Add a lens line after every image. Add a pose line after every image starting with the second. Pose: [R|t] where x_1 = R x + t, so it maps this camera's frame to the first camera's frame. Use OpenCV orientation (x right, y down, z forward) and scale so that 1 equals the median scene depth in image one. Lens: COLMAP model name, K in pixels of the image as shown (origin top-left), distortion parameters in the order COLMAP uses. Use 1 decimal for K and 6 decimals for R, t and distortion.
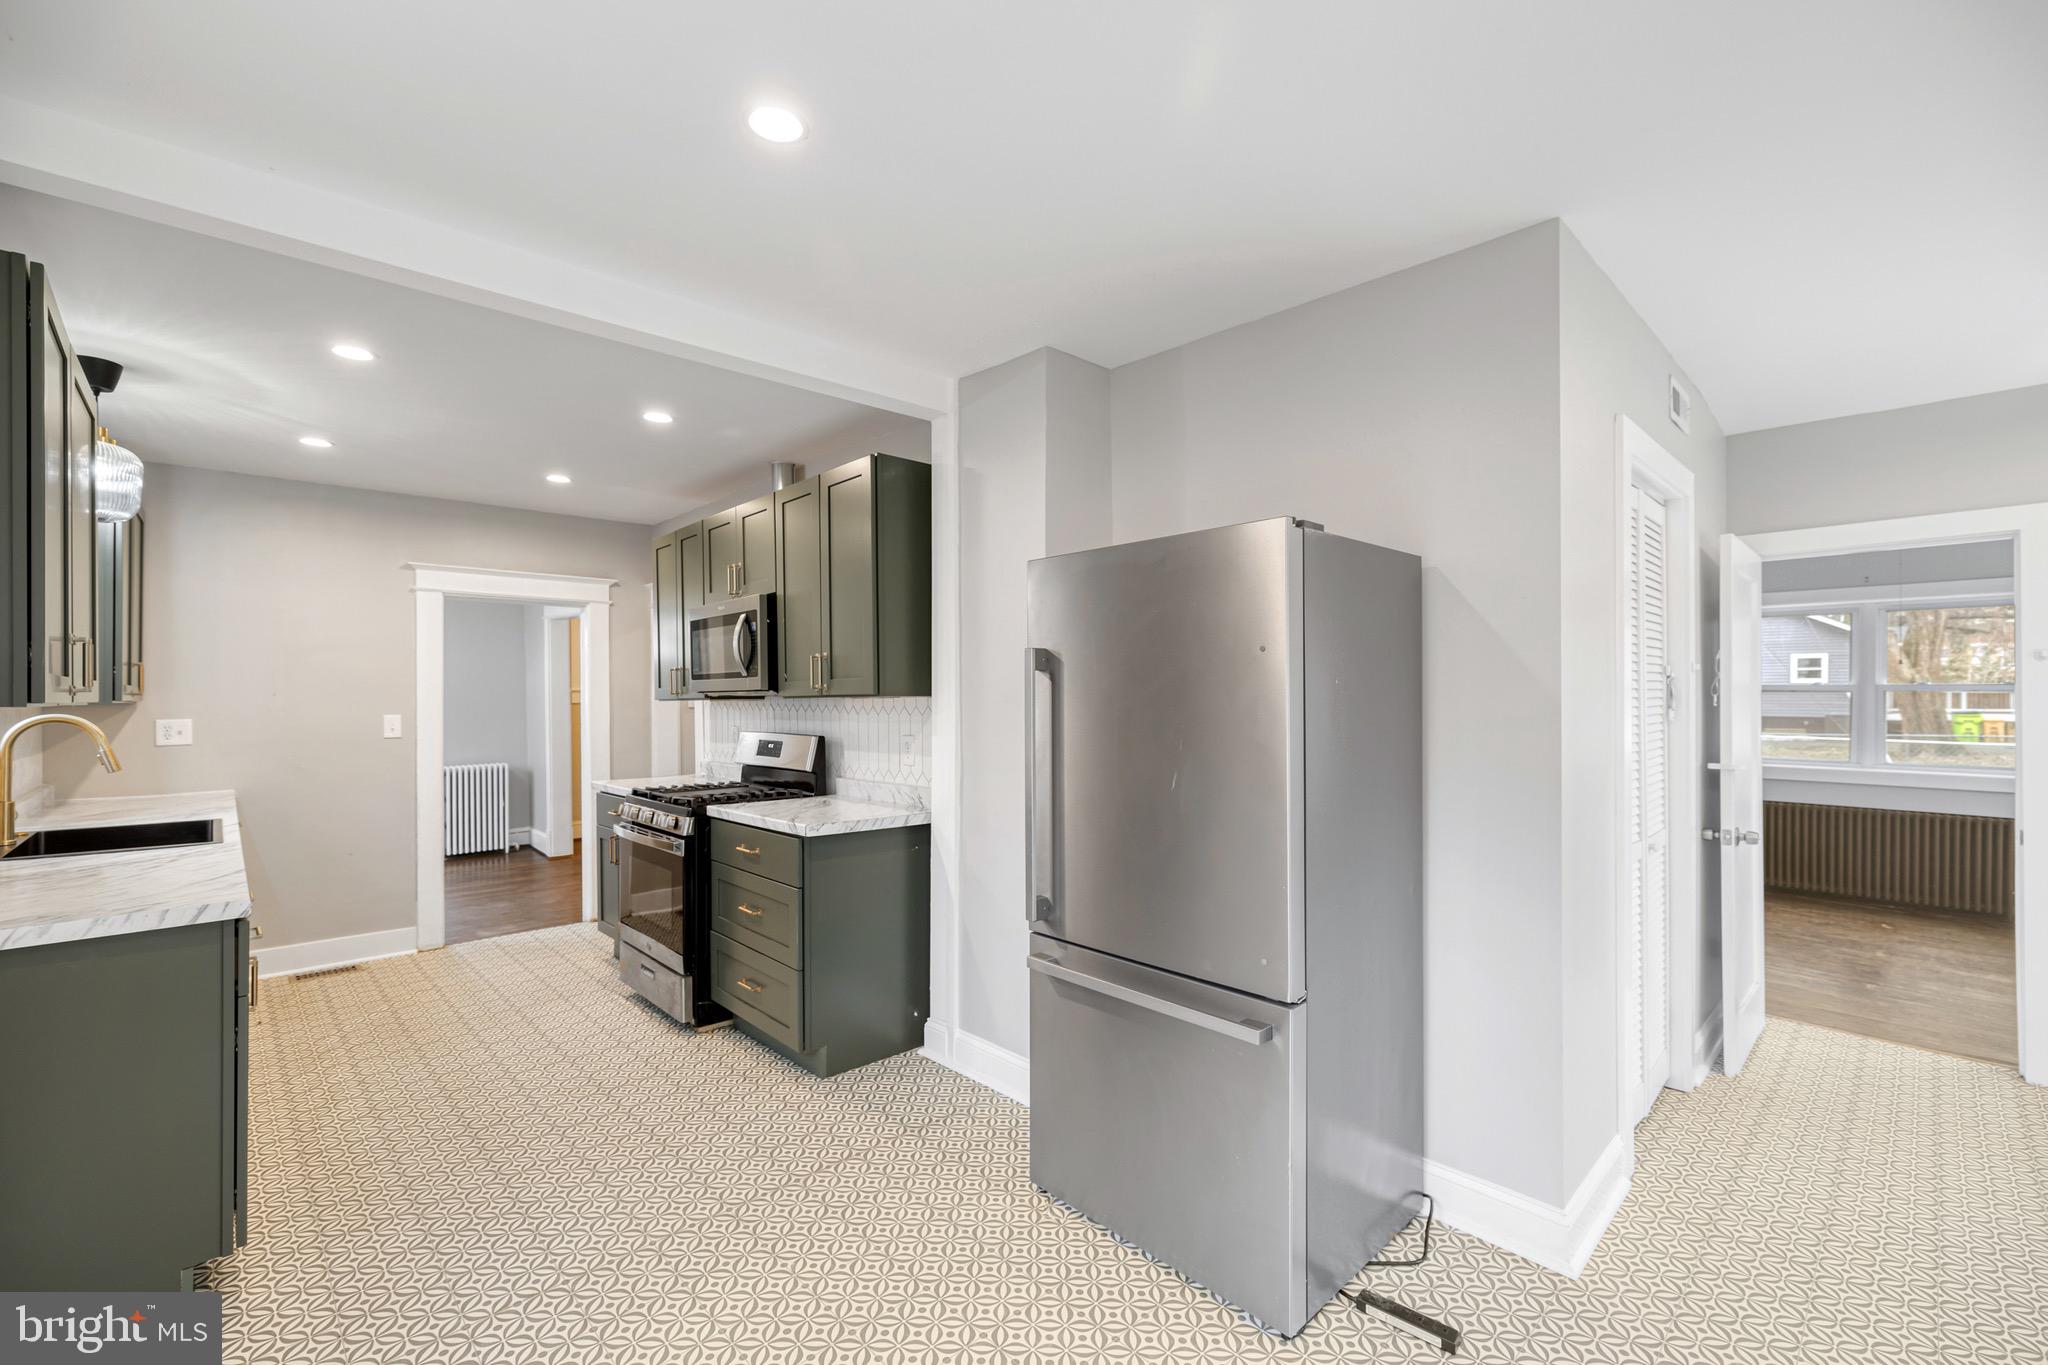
lens RADIAL K [[869.6, 0, 1038.1], [0, 869.6, 687.4], [0, 0, 1]] dist [0.003527, -0.001151]
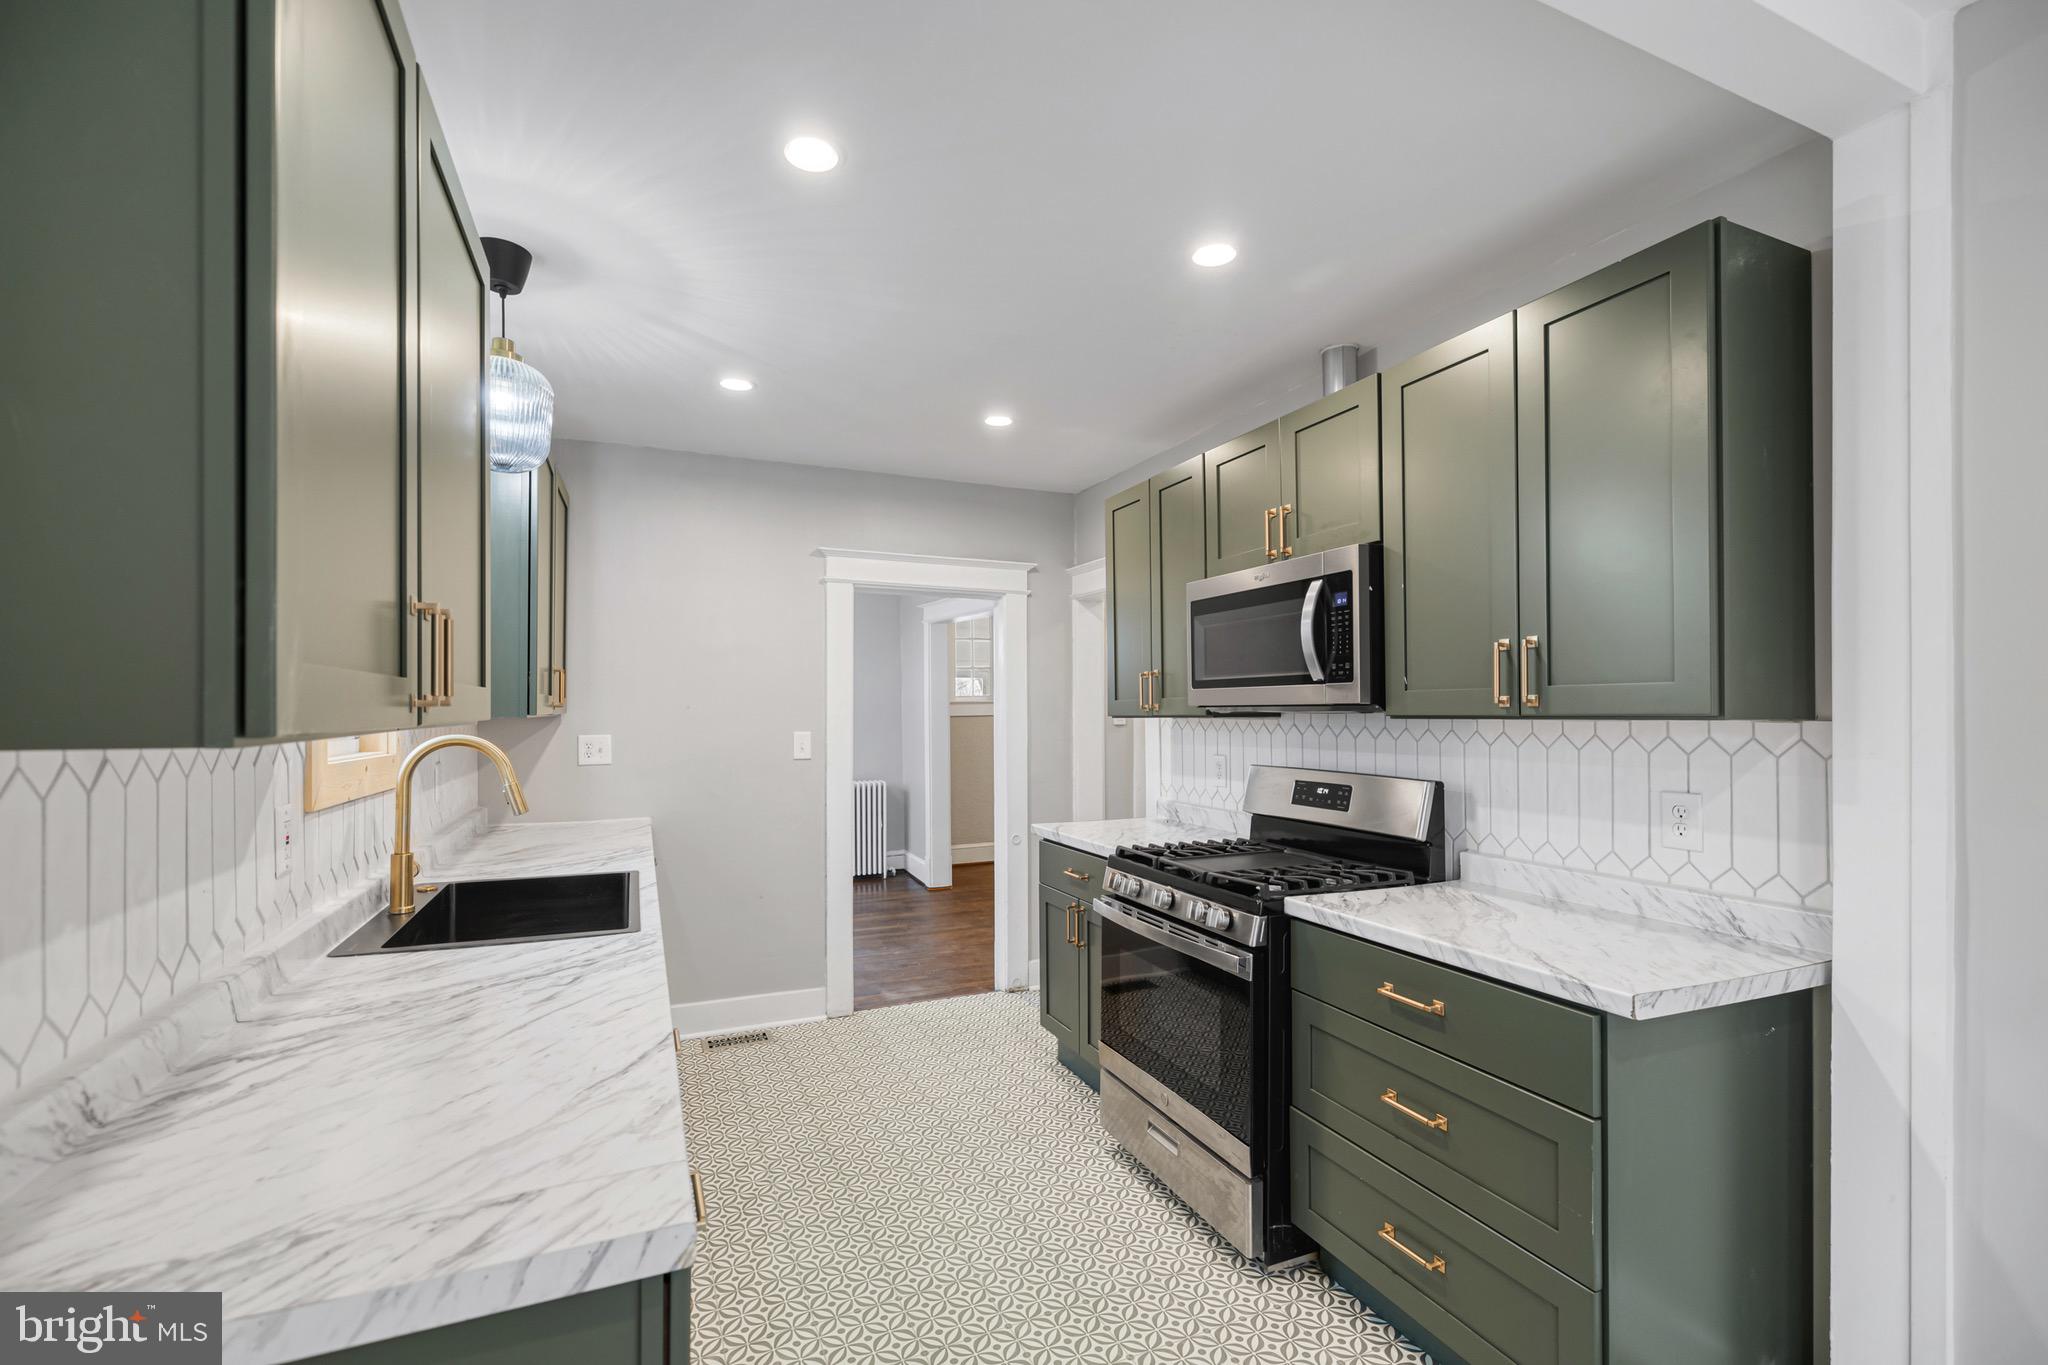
lens RADIAL K [[869.6, 0, 1029.5], [0, 869.6, 699.0], [0, 0, 1]] dist [0.003527, -0.001151]
pose [[0.945887, 0.002199, -0.324490, -0.321214], [-0.002408, 0.999997, -0.000244, -0.000028], [0.324488, 0.001013, 0.945889, 0.342498]]
